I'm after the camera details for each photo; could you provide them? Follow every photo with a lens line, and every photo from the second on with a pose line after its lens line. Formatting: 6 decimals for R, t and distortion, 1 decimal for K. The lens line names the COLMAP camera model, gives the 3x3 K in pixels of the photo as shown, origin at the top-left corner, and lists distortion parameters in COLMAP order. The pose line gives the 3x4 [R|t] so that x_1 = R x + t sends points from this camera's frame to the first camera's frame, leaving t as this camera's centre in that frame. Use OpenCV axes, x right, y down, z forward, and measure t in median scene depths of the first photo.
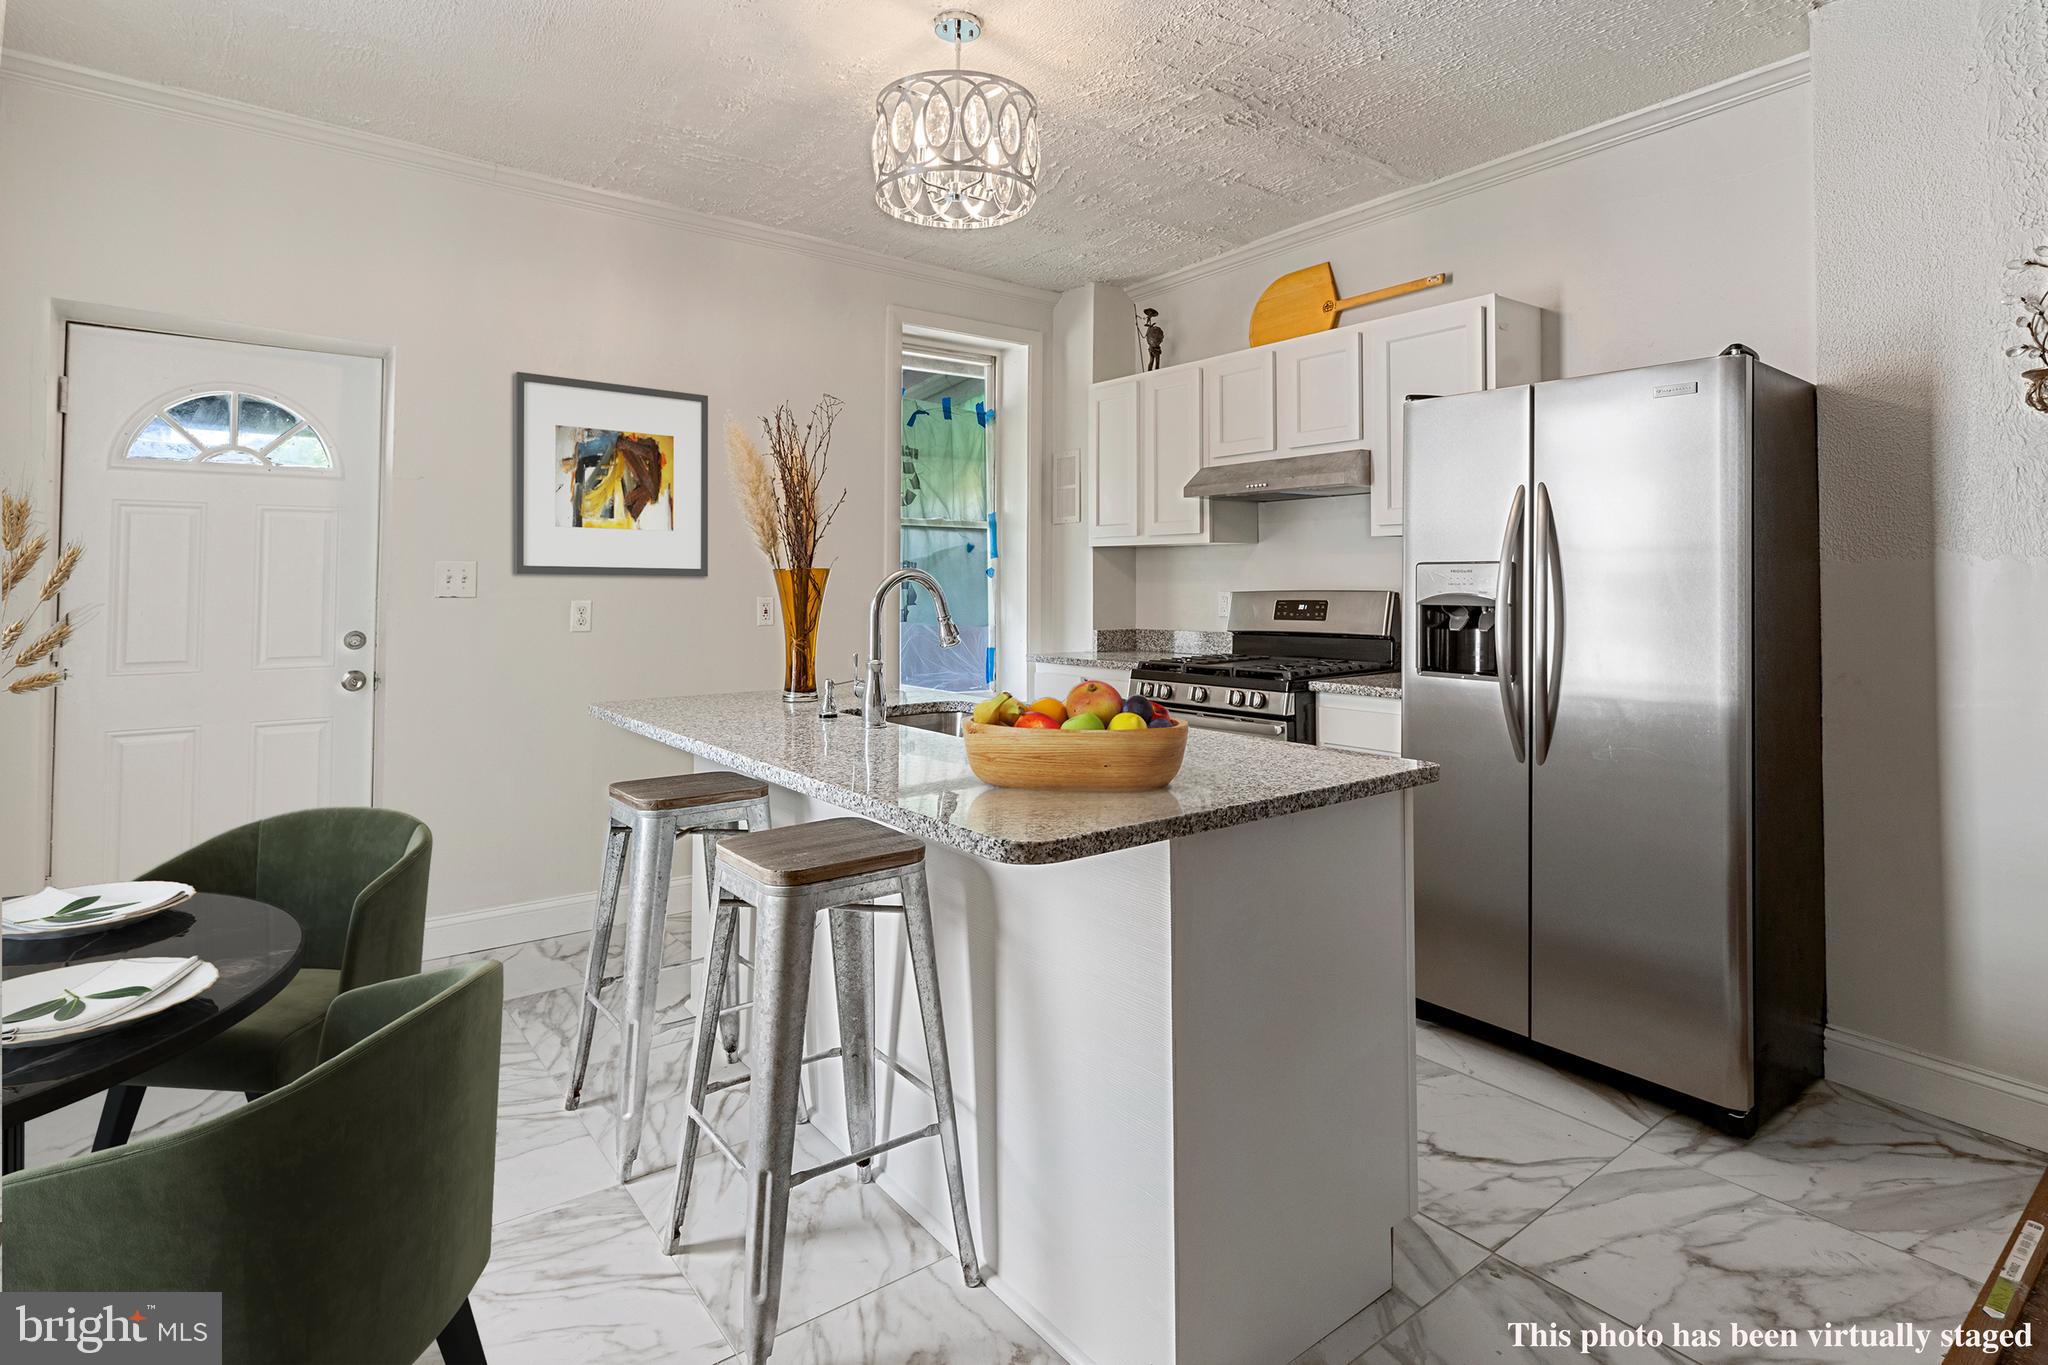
lens RADIAL K [[1032.2, 0, 1022.4], [0, 1032.2, 571.5], [0, 0, 1]] dist [-0.001688, 0.001334]
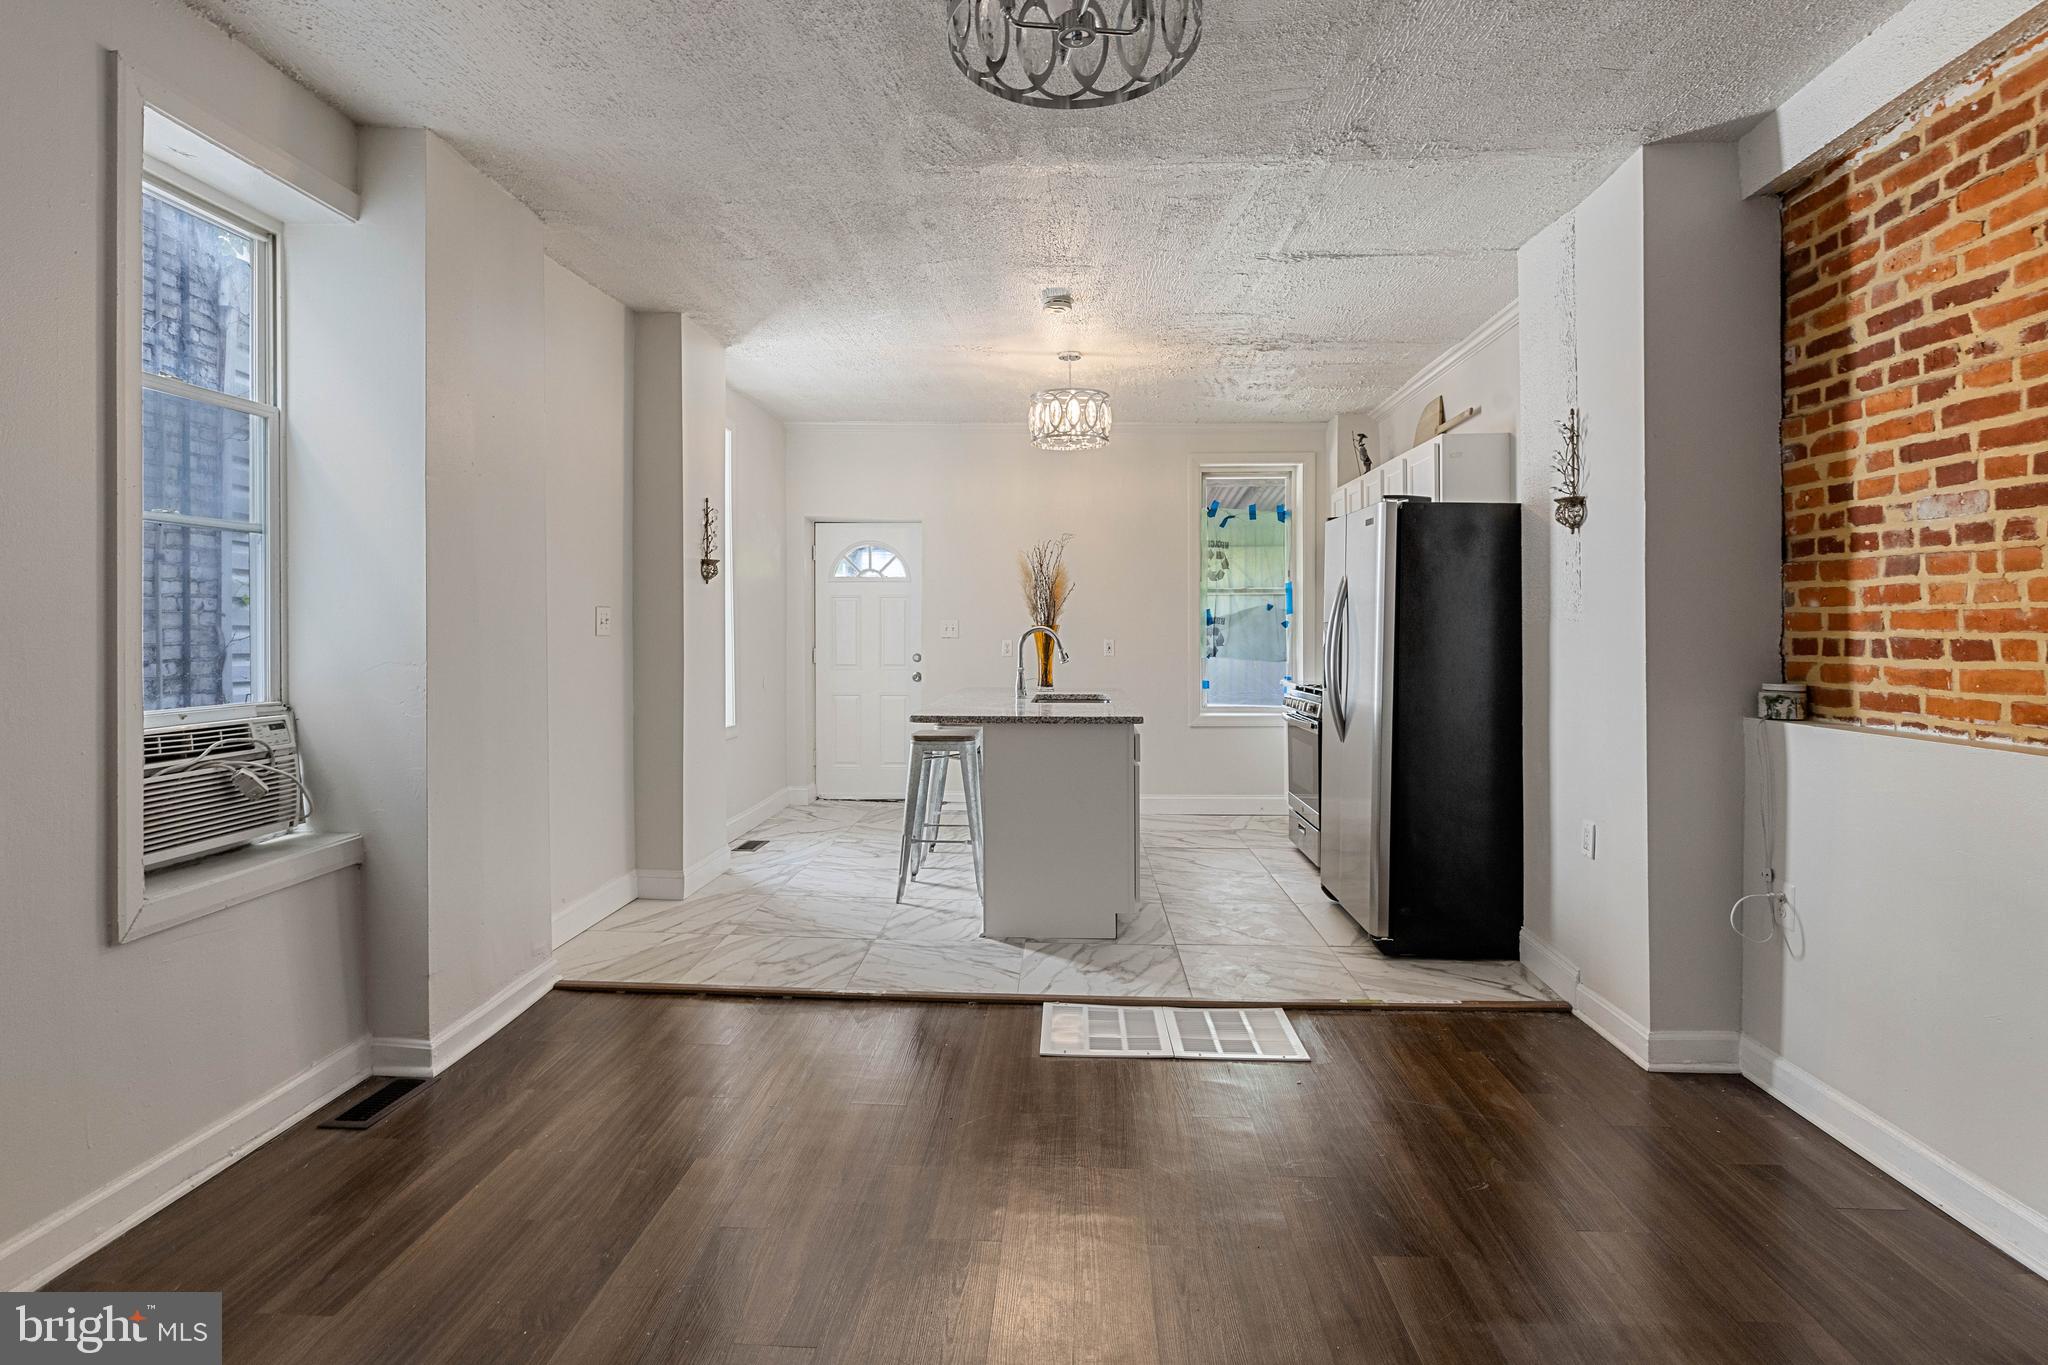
lens RADIAL K [[1008.4, 0, 1024.0], [0, 1008.4, 682.5], [0, 0, 1]] dist [-0.001855, 0.000004]
pose [[0.763578, 0.037750, -0.644611, 0.865793], [0.005881, 0.997842, 0.065403, -0.017216], [0.645689, -0.053731, 0.761708, -0.440230]]
